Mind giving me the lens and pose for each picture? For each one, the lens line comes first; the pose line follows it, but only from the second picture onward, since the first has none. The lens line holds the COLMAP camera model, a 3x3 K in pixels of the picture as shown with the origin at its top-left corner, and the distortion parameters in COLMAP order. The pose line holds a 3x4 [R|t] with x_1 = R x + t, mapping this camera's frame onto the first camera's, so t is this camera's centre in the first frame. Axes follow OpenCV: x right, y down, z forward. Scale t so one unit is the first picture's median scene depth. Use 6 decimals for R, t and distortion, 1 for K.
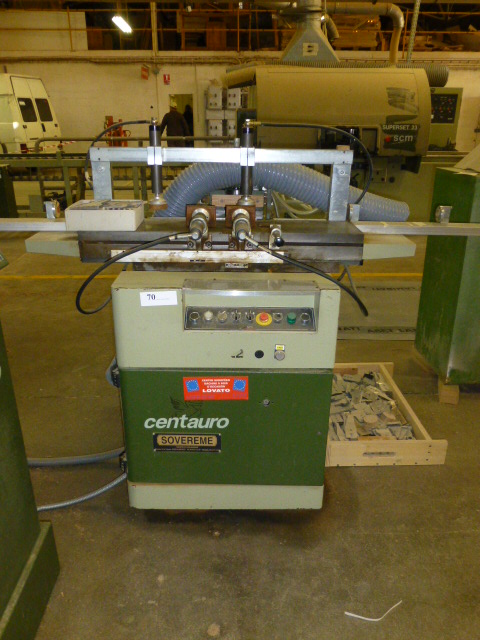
lens RADIAL K [[514.7, 0, 240.0], [0, 514.7, 320.0], [0, 0, 1]] dist [-0.011742, 0.000507]
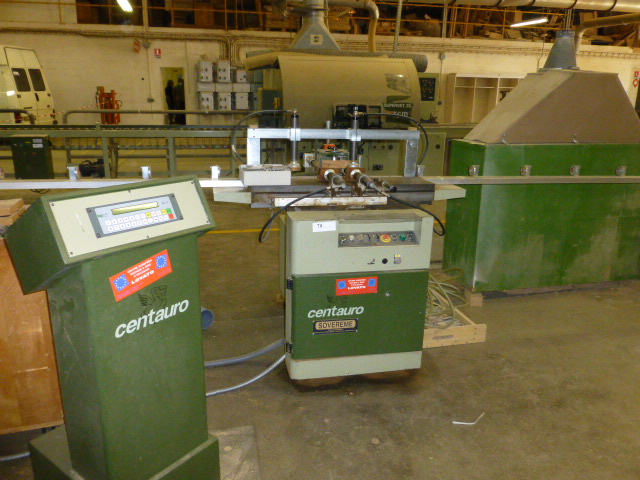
lens RADIAL K [[501.6, 0, 320.0], [0, 501.6, 240.0], [0, 0, 1]] dist [-0.000082, 0.002477]
pose [[0.980523, -0.041983, 0.191863, -0.305005], [0.057564, 0.995417, -0.076364, 0.074077], [-0.187777, 0.085921, 0.978446, -0.308089]]
